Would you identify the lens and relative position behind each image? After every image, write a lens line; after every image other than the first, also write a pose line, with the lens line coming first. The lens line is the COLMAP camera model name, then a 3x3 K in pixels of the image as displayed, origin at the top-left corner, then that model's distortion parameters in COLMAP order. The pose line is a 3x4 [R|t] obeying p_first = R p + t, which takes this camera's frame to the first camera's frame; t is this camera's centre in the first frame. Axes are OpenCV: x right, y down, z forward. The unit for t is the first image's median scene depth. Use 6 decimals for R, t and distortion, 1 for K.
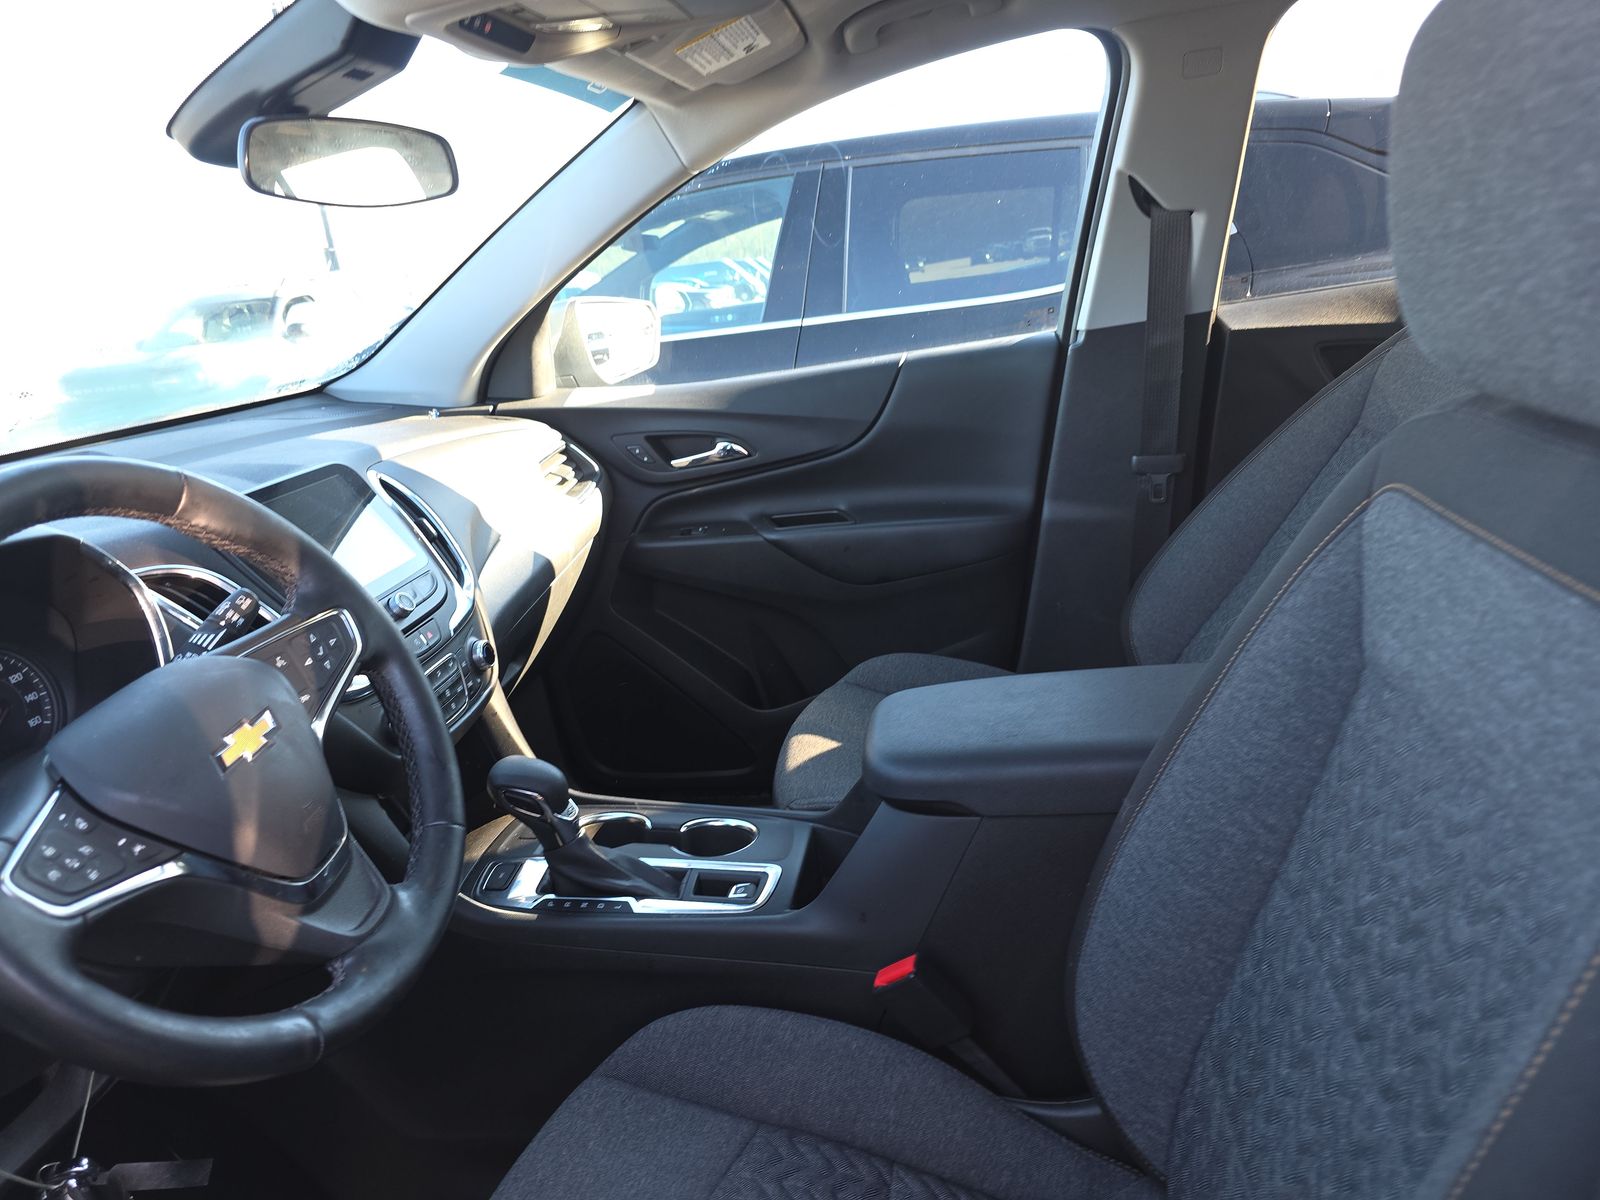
lens RADIAL K [[1092.2, 0, 797.3], [0, 1092.2, 599.6], [0, 0, 1]] dist [0.052817, -0.034569]
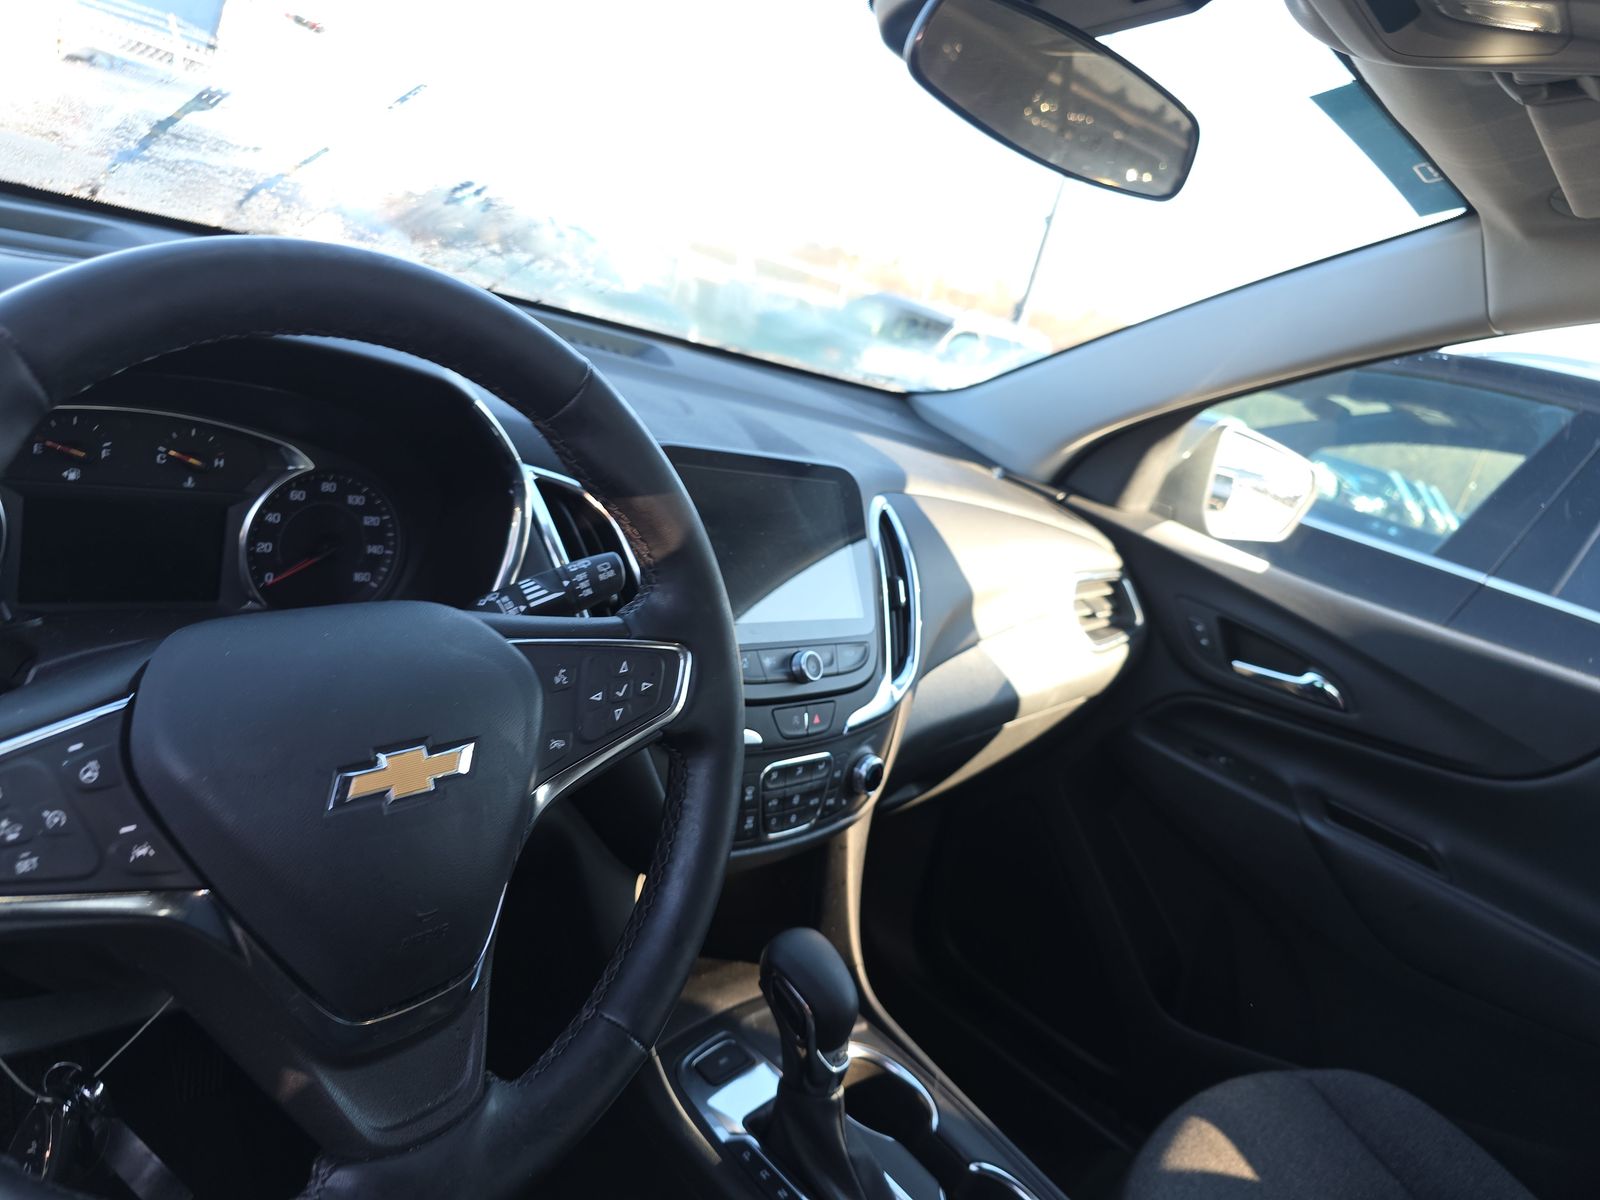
lens RADIAL K [[1092.2, 0, 795.7], [0, 1092.2, 593.0], [0, 0, 1]] dist [0.052817, -0.034569]
pose [[0.766053, 0.478075, -0.429659, -0.048976], [-0.516323, 0.855808, 0.031676, -0.039042], [0.382849, 0.197577, 0.902436, 0.217403]]
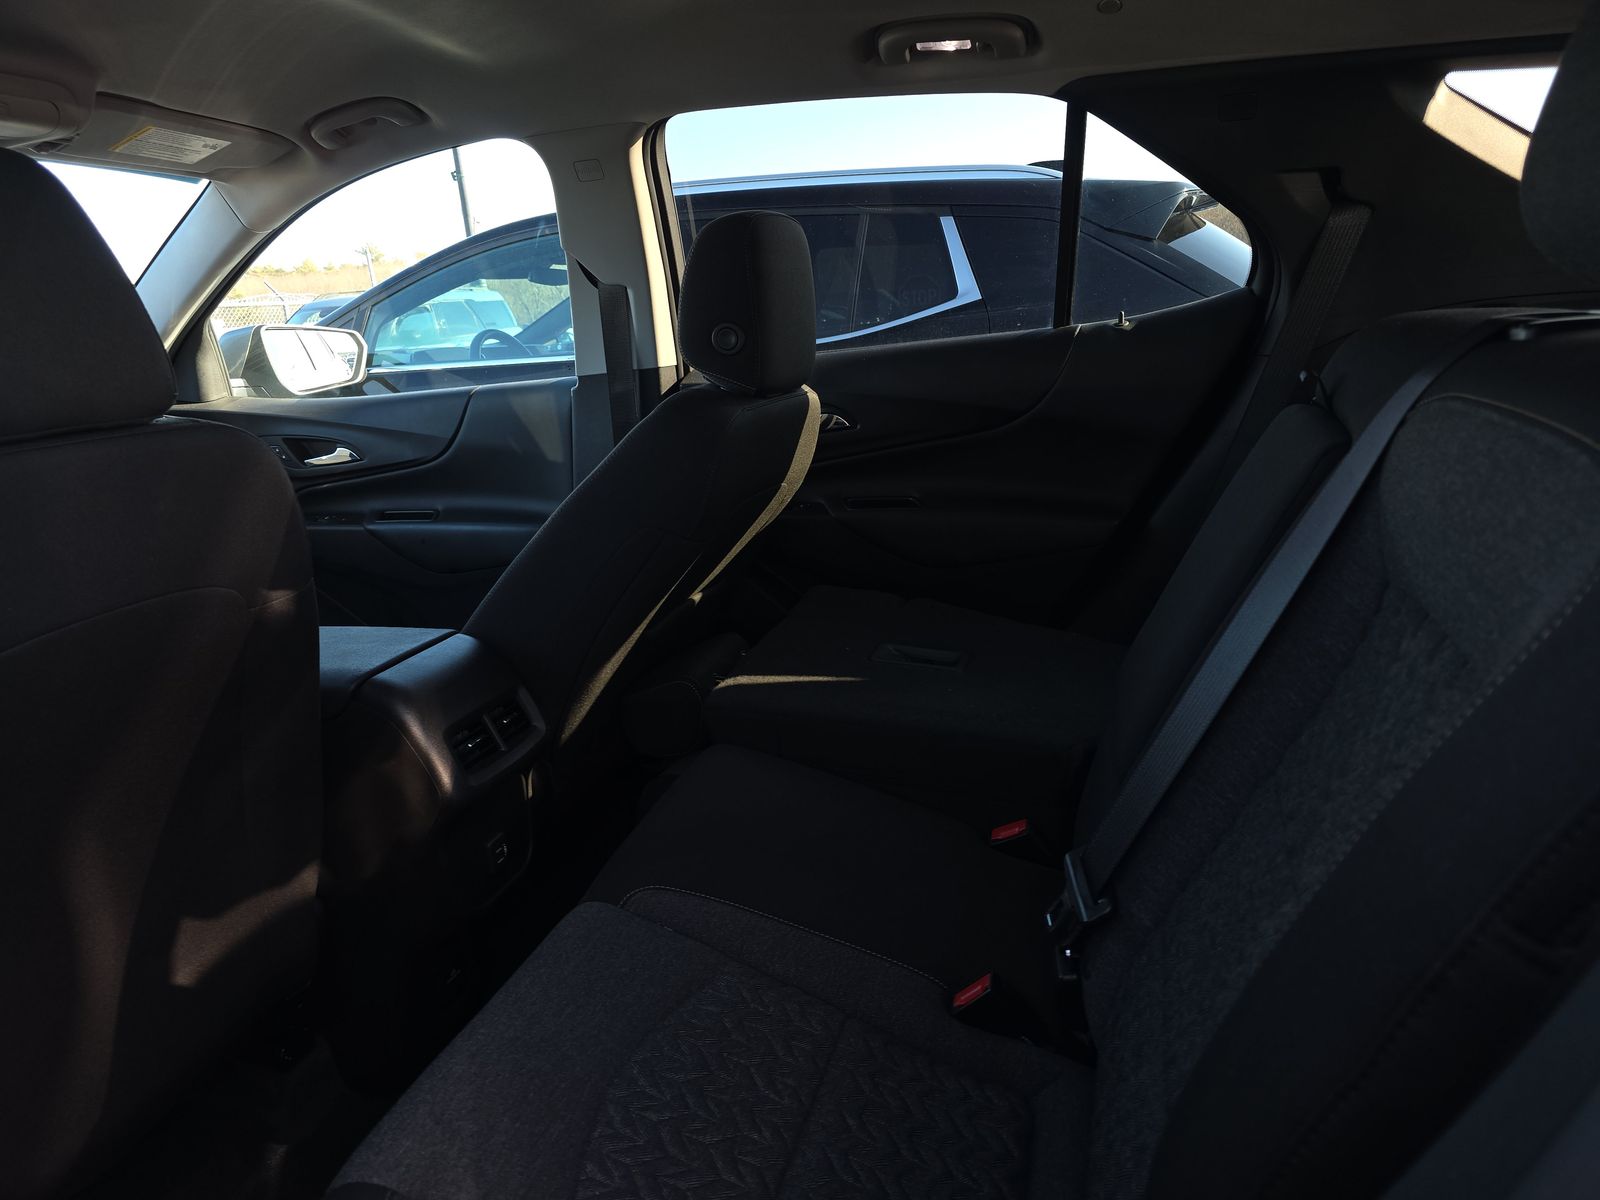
lens RADIAL K [[1092.2, 0, 801.4], [0, 1092.2, 608.2], [0, 0, 1]] dist [0.052817, -0.034569]
pose [[0.991092, 0.075450, -0.109743, 0.633991], [-0.073159, 0.997013, 0.024765, -0.036533], [0.111284, -0.016516, 0.993651, -0.172759]]
